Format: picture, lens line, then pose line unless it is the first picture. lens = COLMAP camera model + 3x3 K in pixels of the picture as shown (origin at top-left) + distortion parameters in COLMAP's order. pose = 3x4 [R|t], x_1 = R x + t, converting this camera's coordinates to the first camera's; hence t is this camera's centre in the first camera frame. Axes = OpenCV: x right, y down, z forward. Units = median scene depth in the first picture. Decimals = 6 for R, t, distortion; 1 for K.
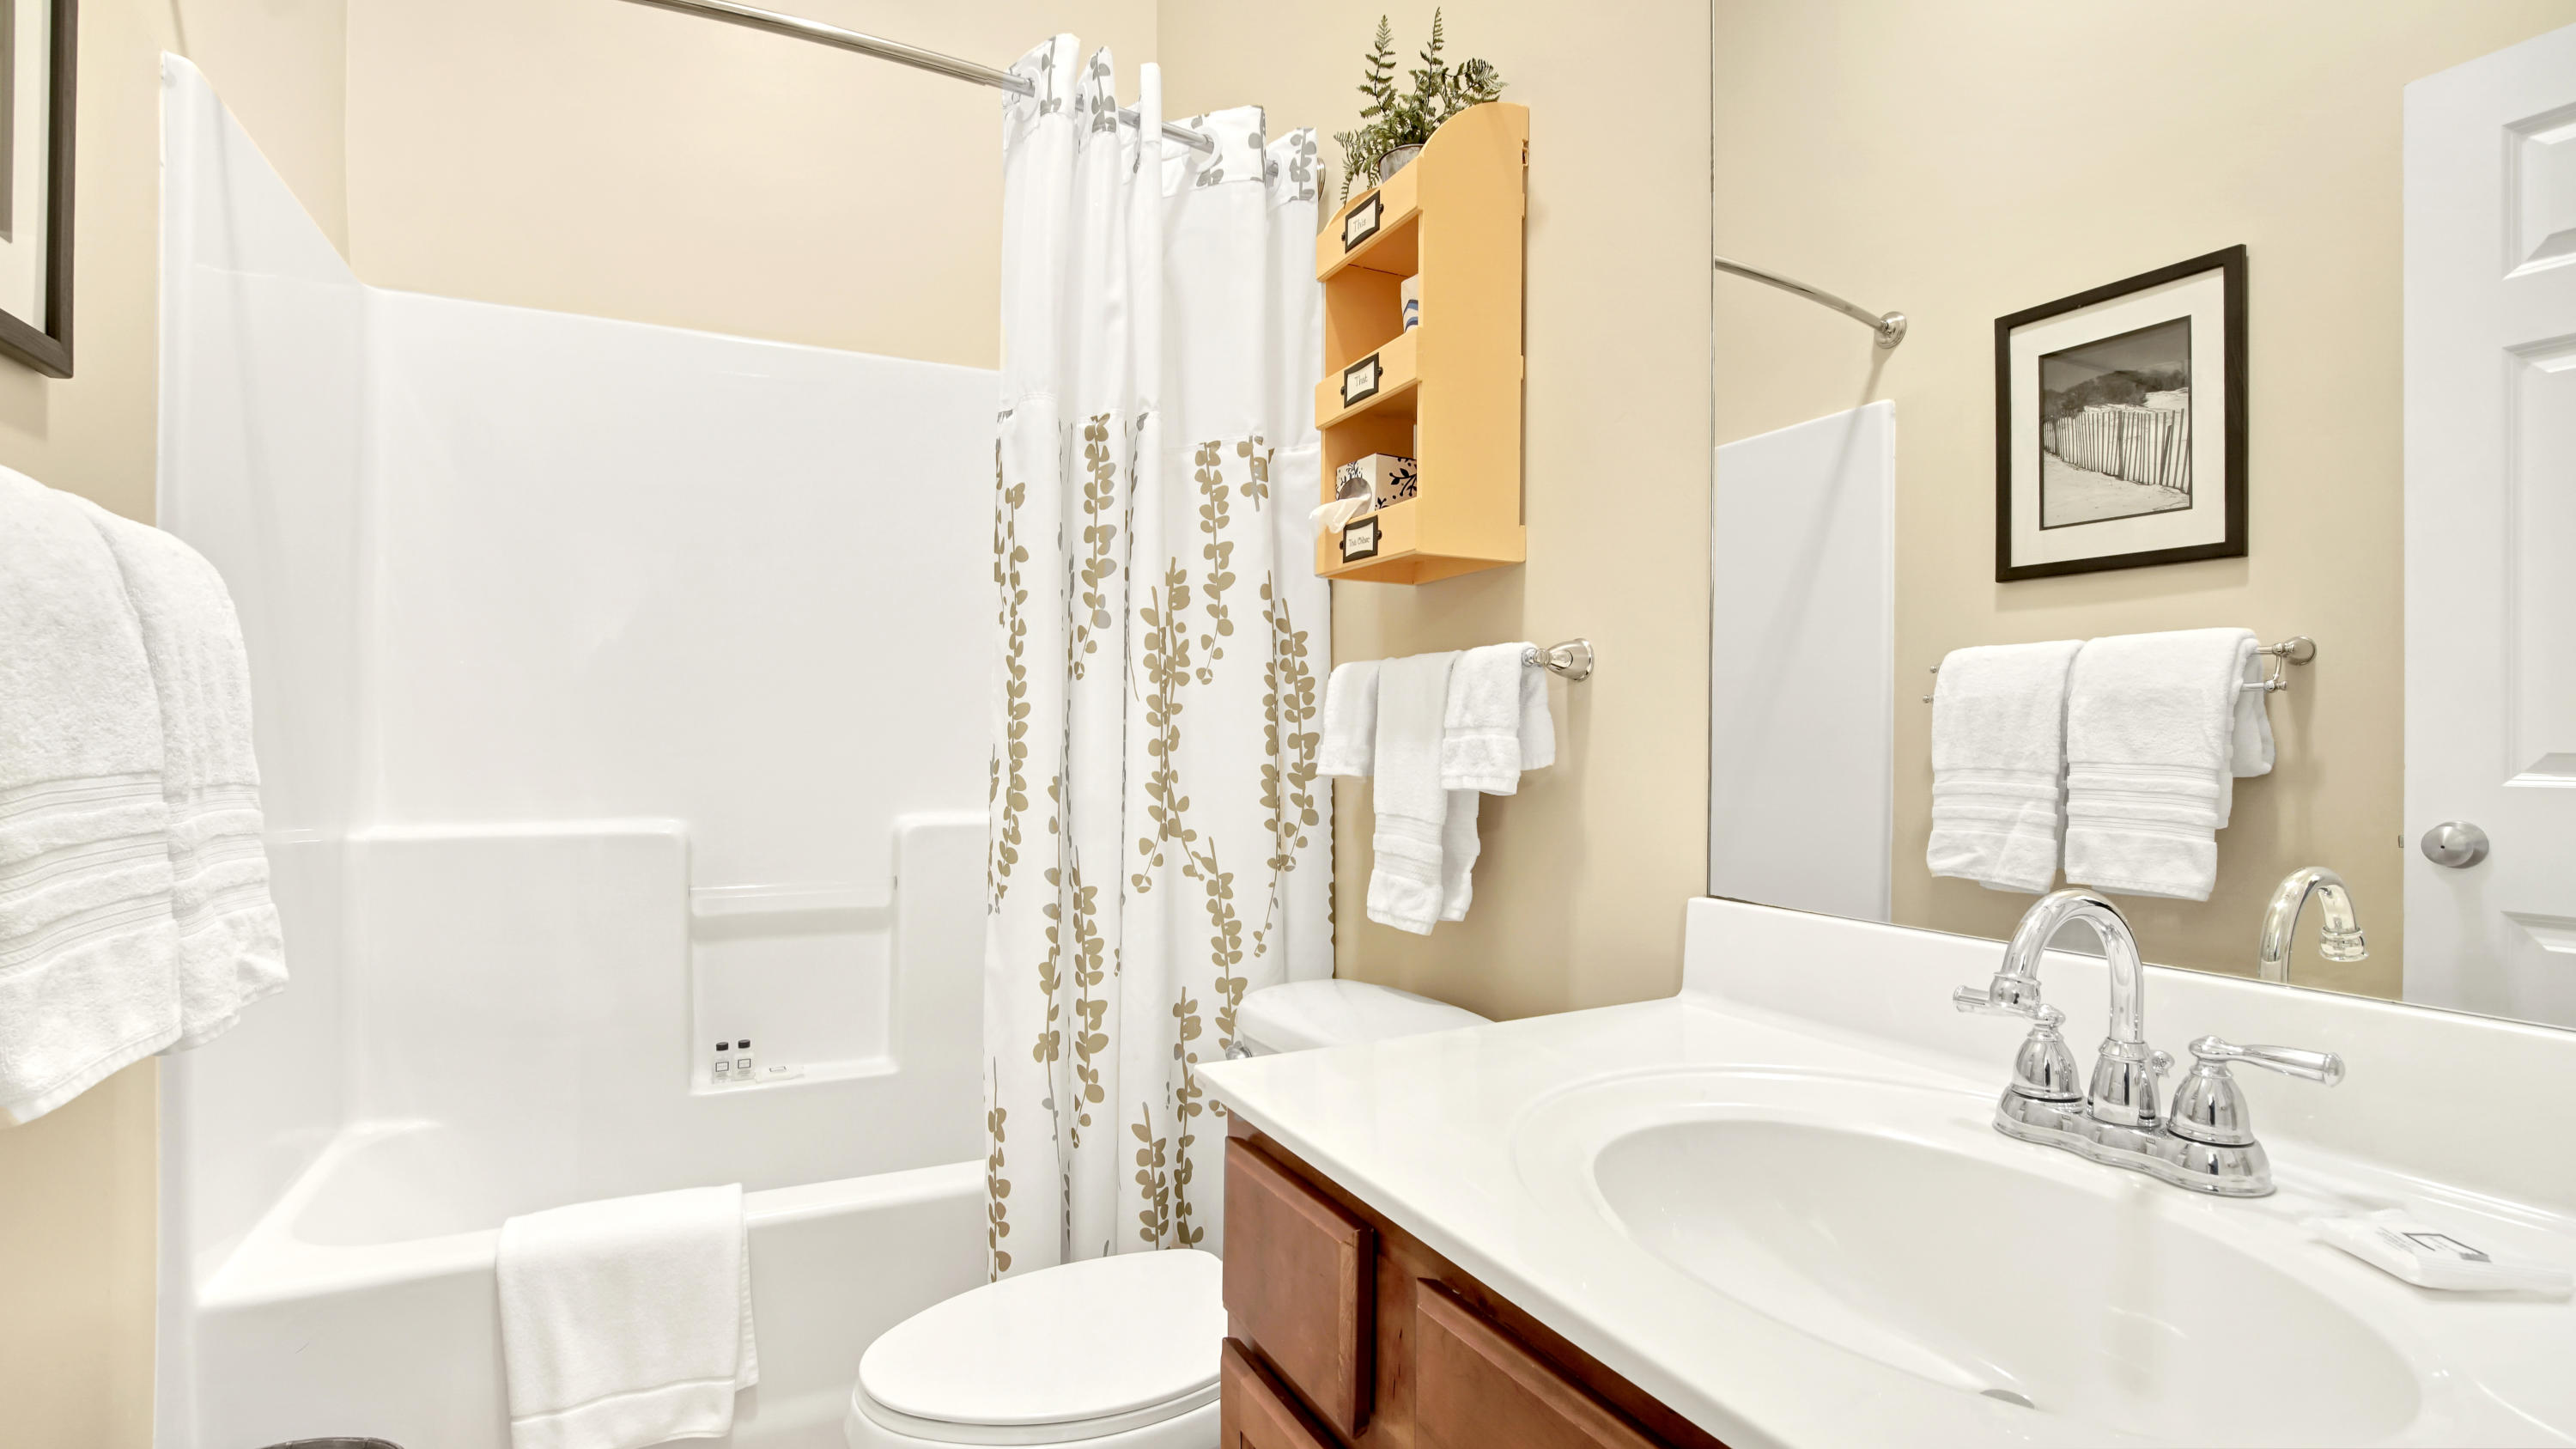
lens RADIAL K [[1163.5, 0, 1280.8], [0, 1163.5, 760.4], [0, 0, 1]] dist [-0.033242, 0.012015]
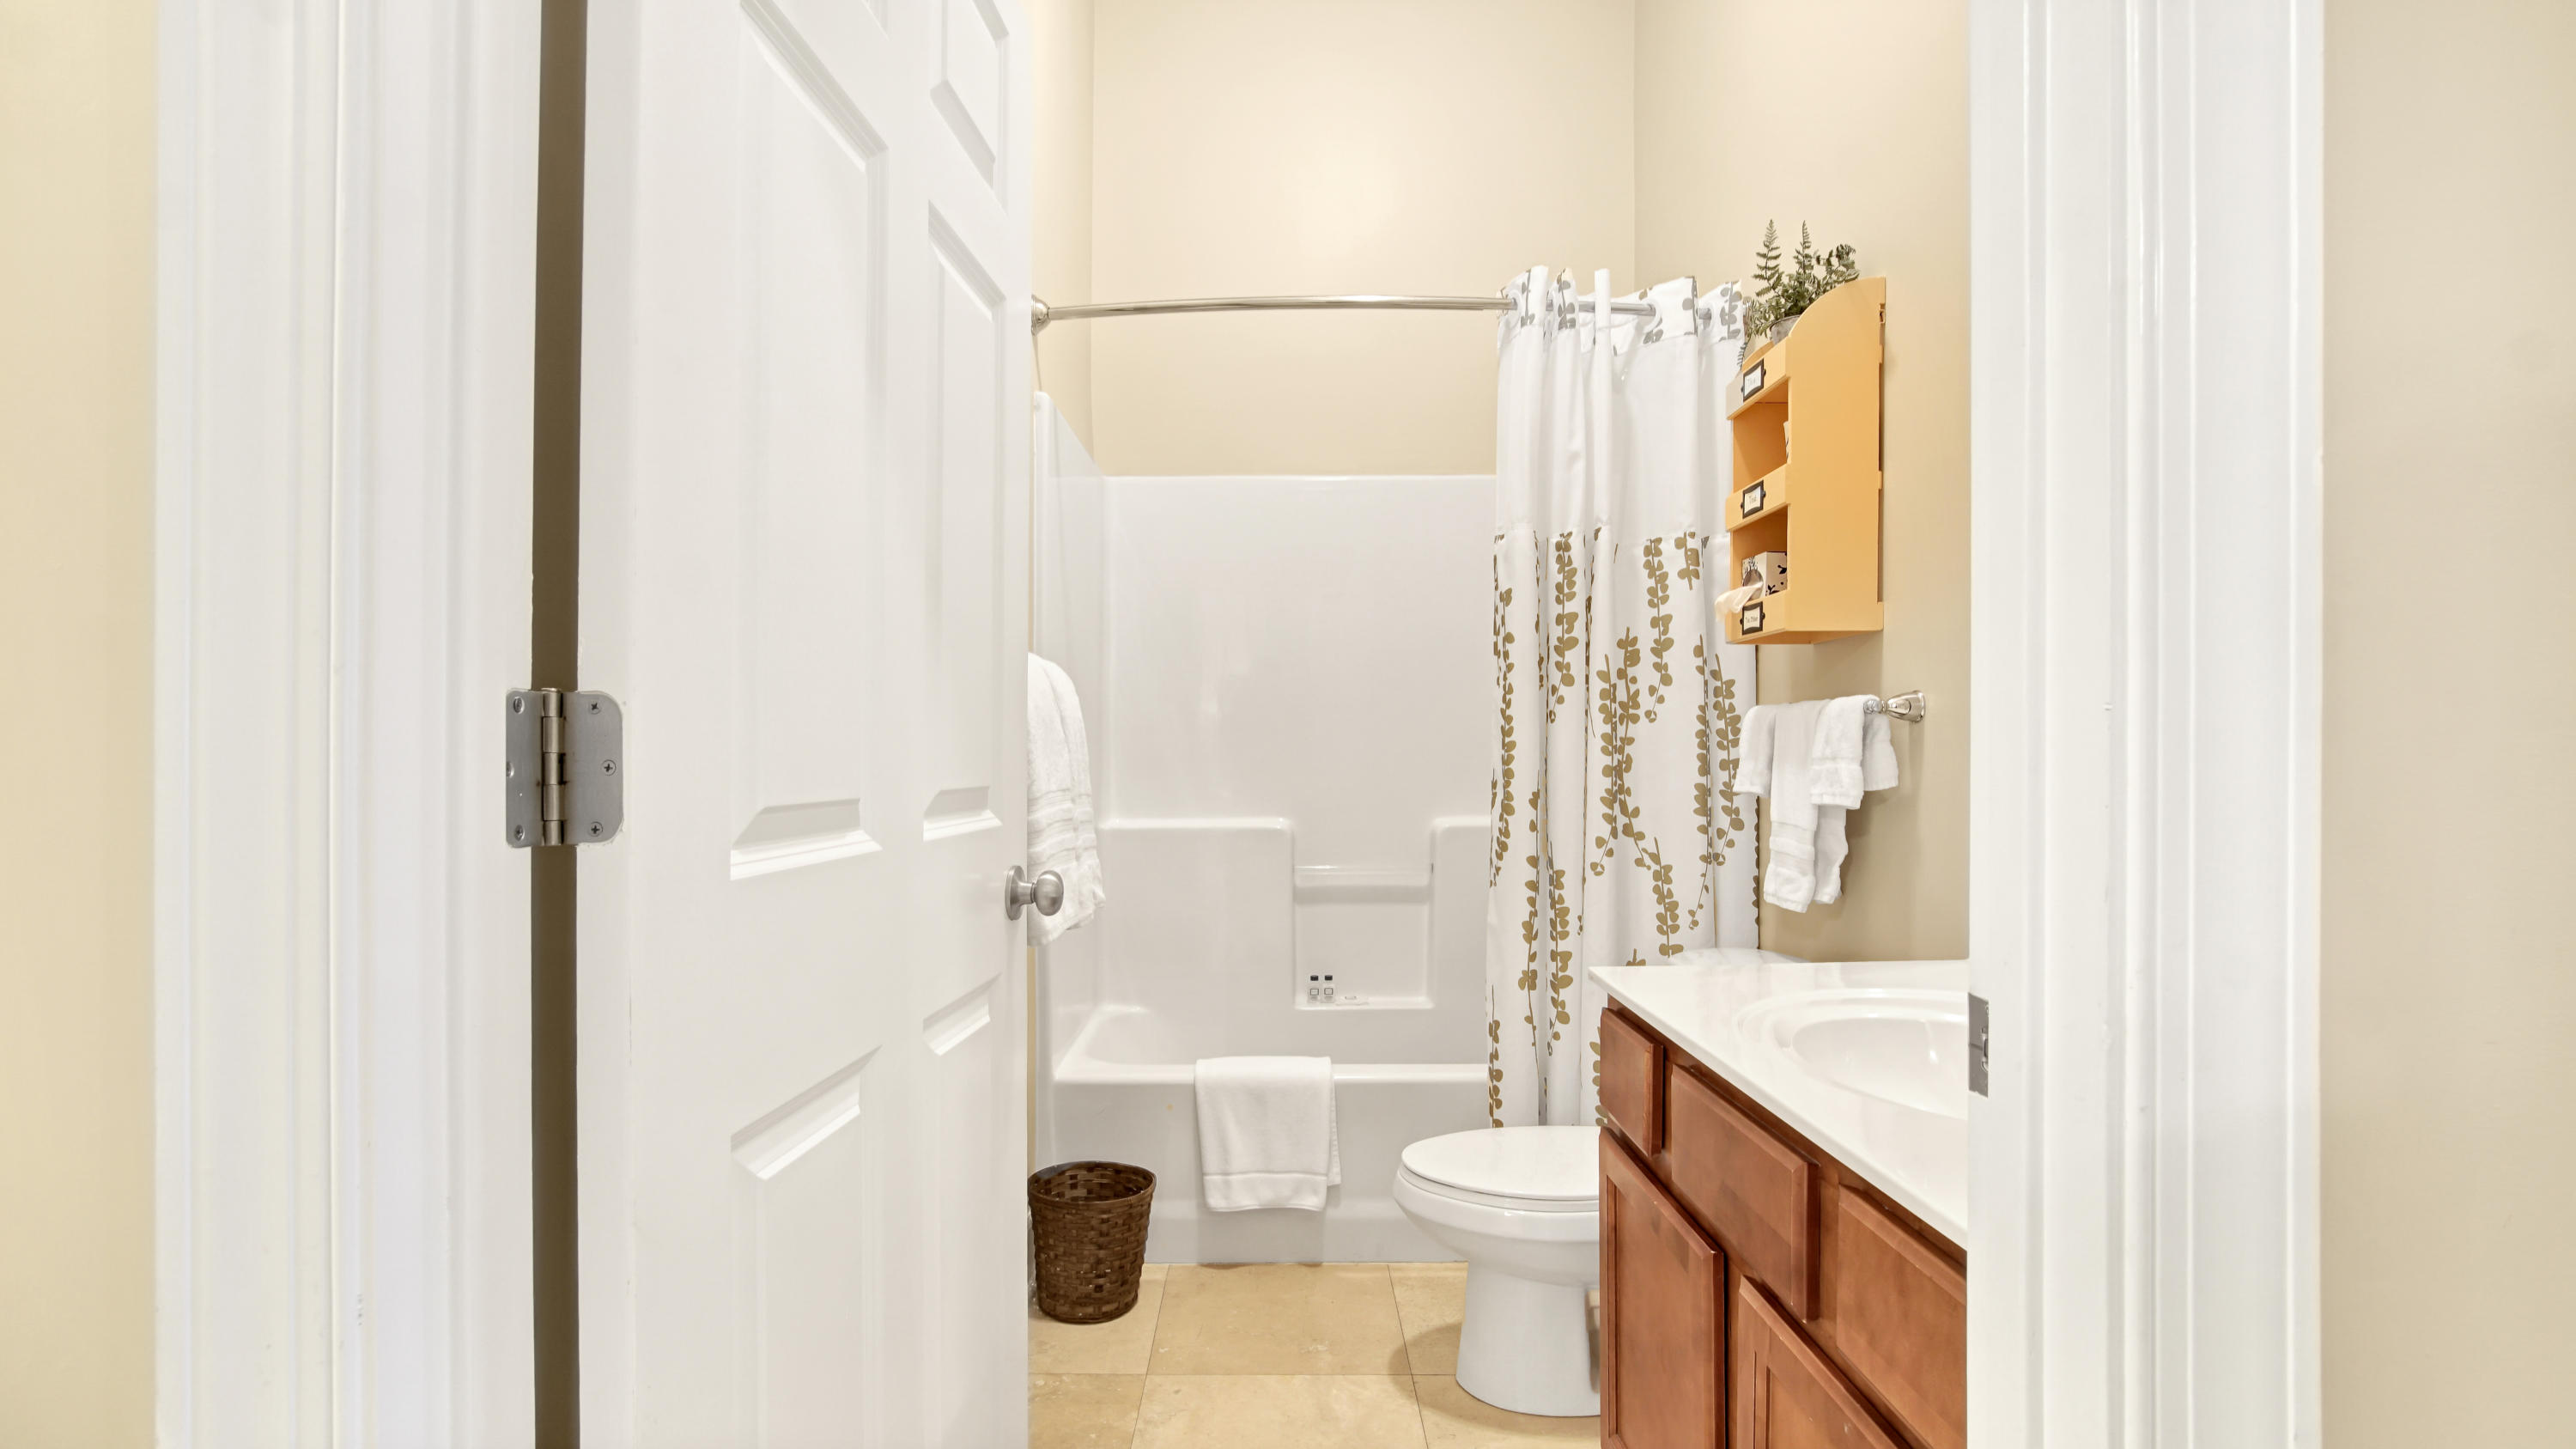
lens RADIAL K [[1163.5, 0, 1280.8], [0, 1163.5, 760.4], [0, 0, 1]] dist [-0.033242, 0.012015]
pose [[0.894131, -0.005738, -0.447768, 0.161568], [0.002657, 0.999968, -0.007507, -0.014462], [0.447797, 0.005523, 0.894118, -0.404065]]
